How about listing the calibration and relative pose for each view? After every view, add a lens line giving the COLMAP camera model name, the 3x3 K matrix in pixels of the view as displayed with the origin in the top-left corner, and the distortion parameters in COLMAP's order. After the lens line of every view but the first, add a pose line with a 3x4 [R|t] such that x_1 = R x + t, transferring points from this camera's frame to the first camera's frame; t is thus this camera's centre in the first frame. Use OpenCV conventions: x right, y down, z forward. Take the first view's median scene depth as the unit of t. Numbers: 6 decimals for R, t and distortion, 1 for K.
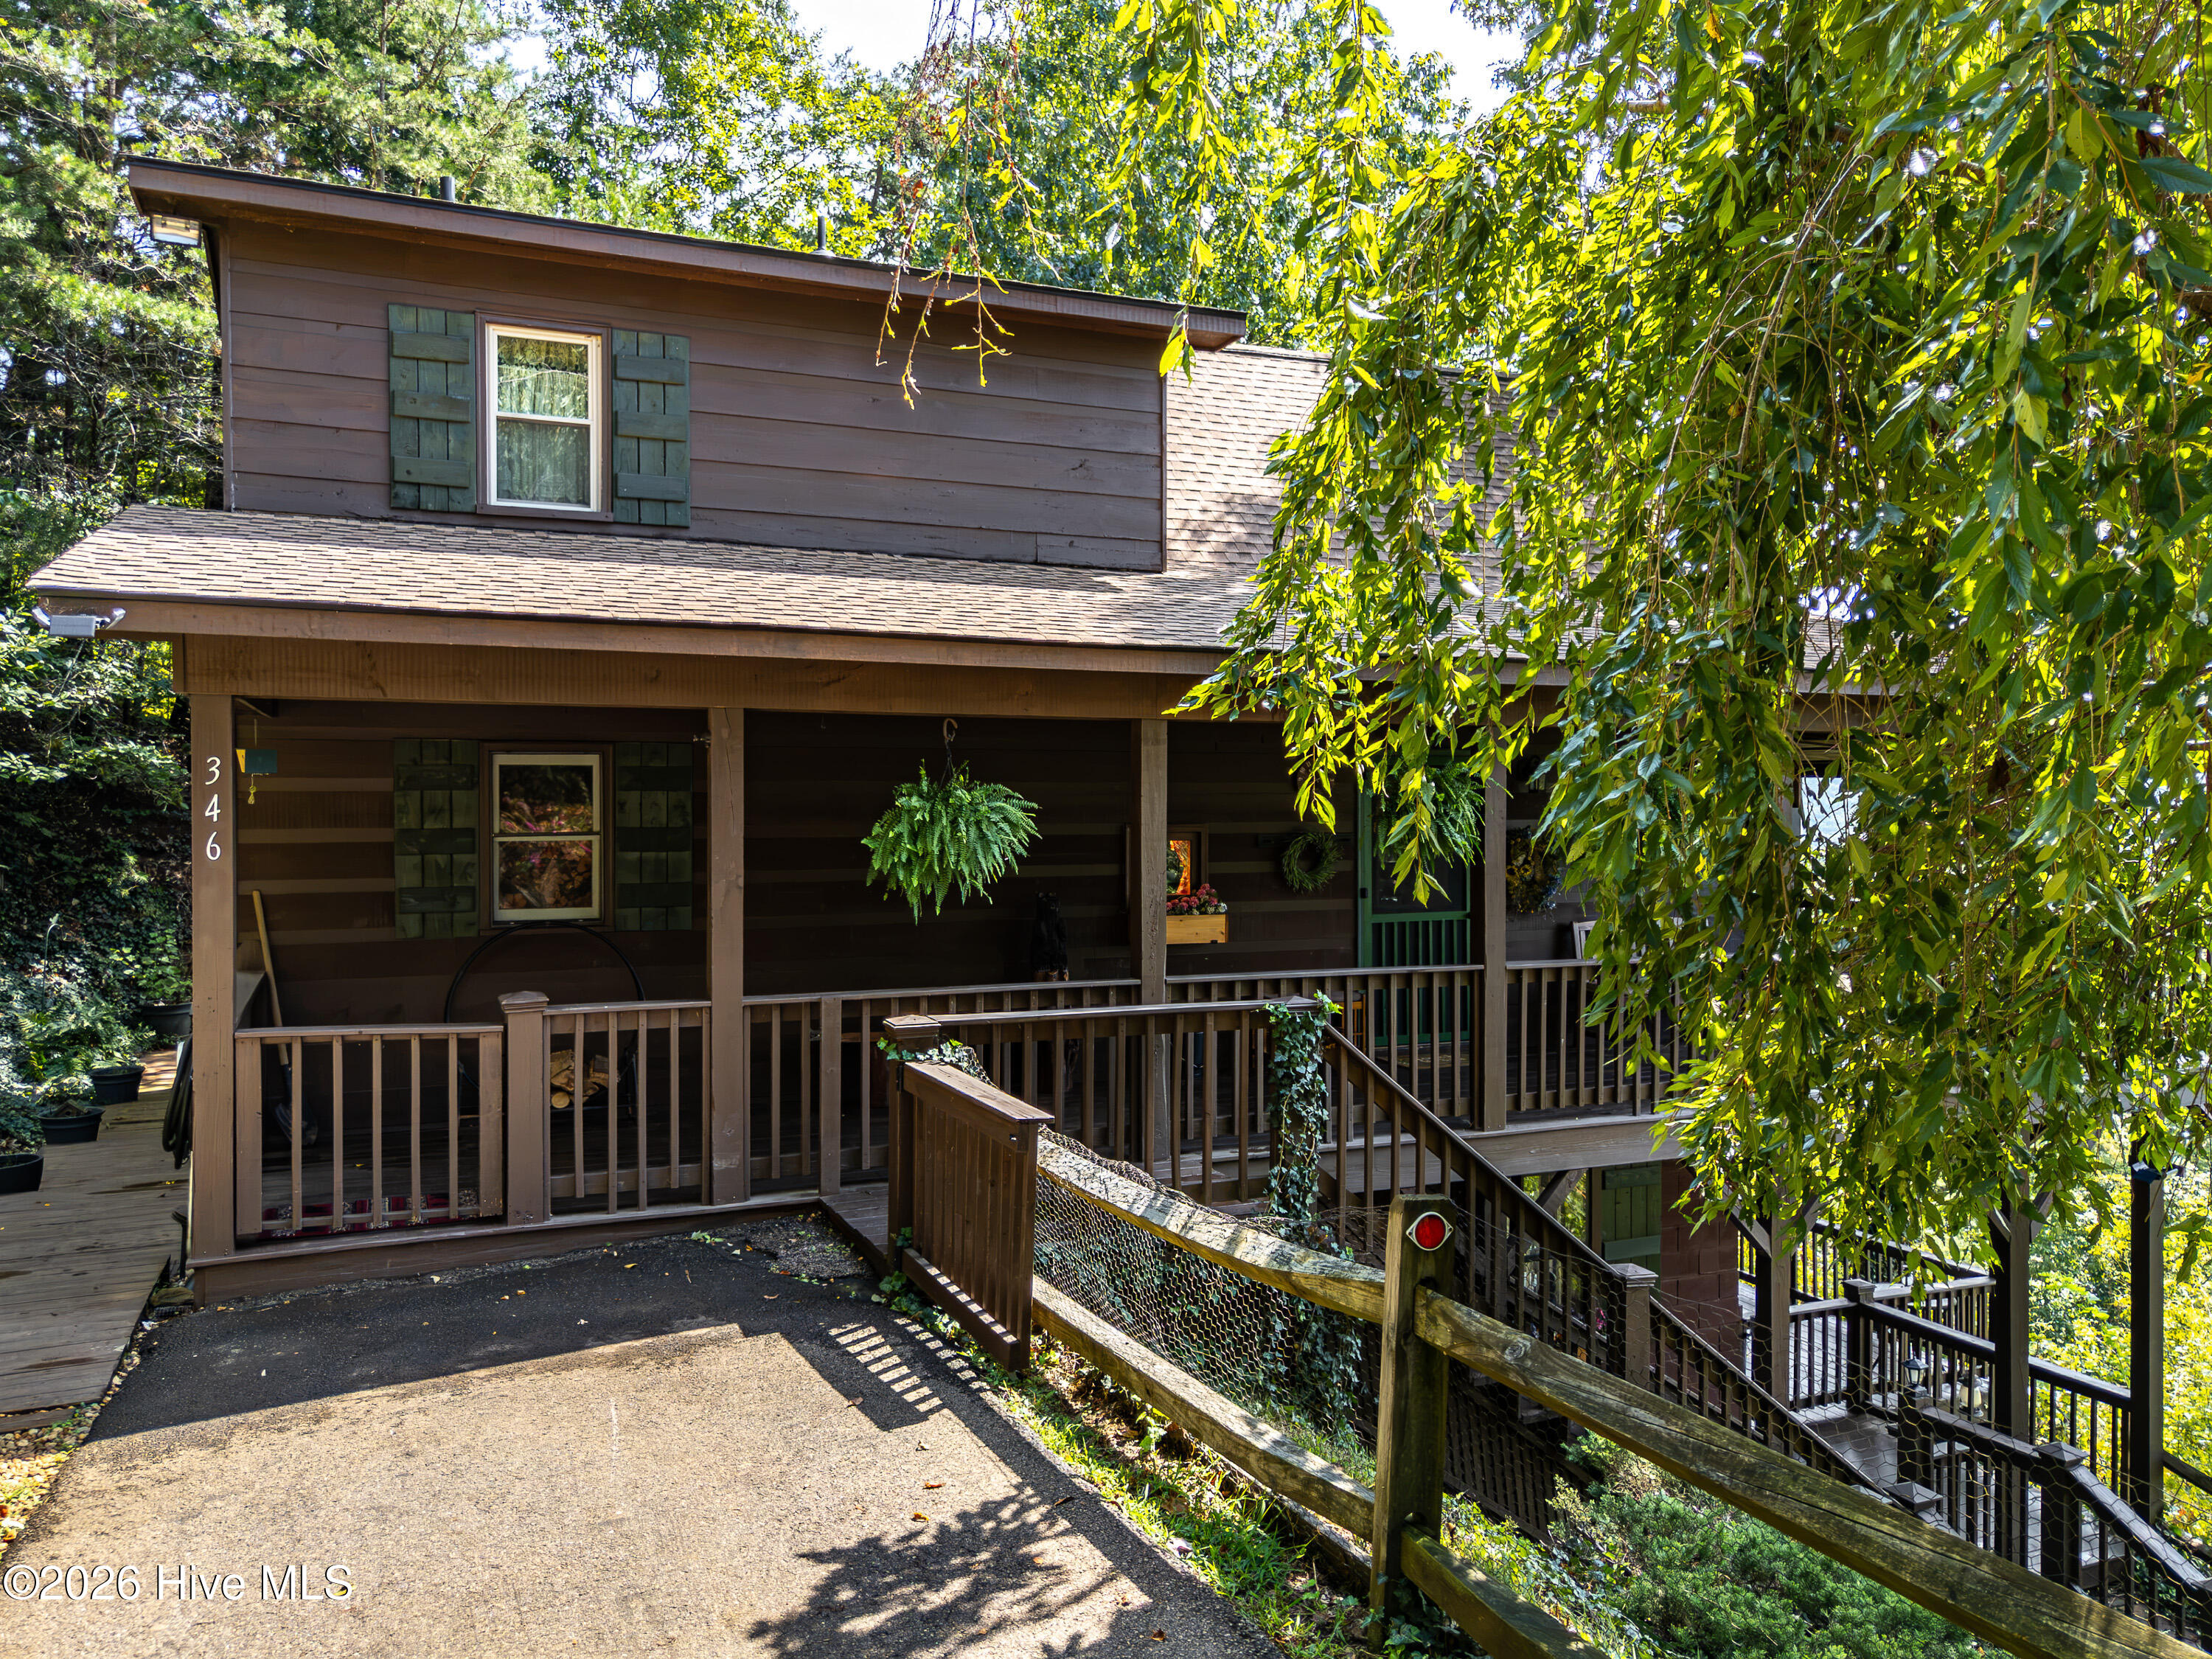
lens RADIAL K [[1683.2, 0, 1107.3], [0, 1683.2, 828.1], [0, 0, 1]] dist [0.077815, -0.083833]
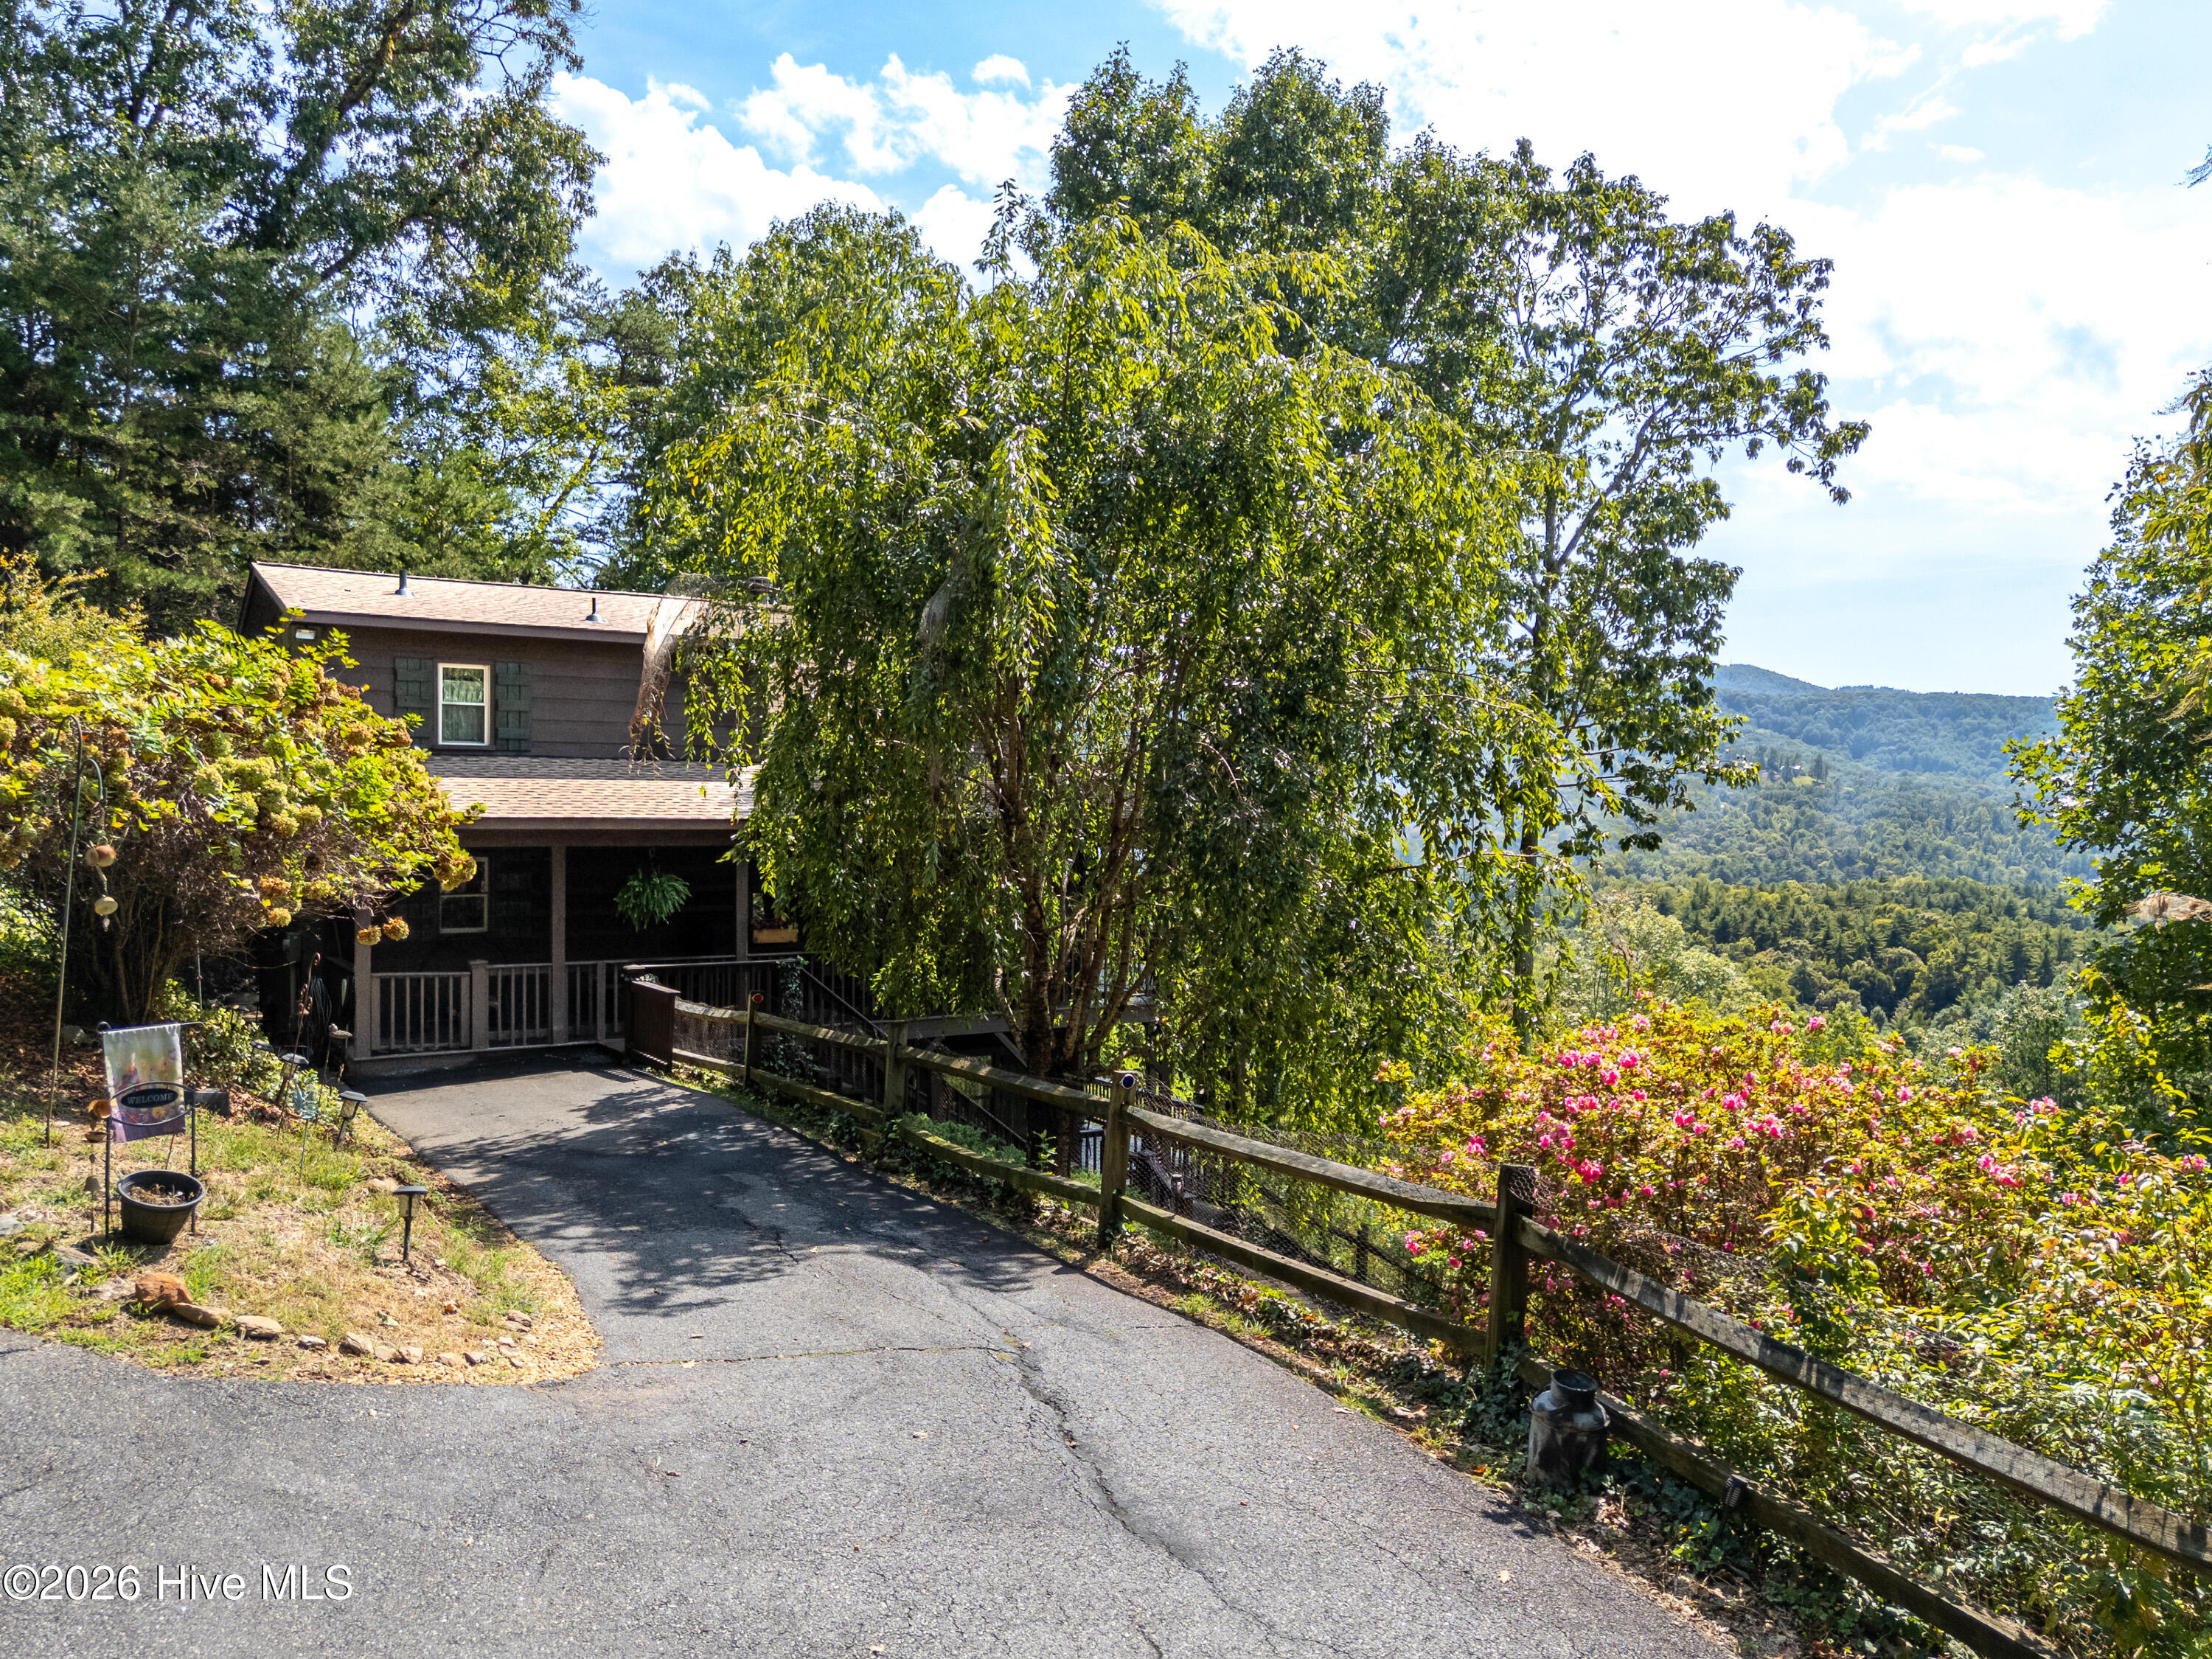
lens RADIAL K [[1683.2, 0, 1106.6], [0, 1683.2, 834.9], [0, 0, 1]] dist [0.077815, -0.083833]
pose [[0.990592, -0.002045, 0.136833, 0.243485], [0.003986, 0.999895, -0.013915, -0.052177], [-0.136790, 0.014330, 0.990496, -1.655190]]
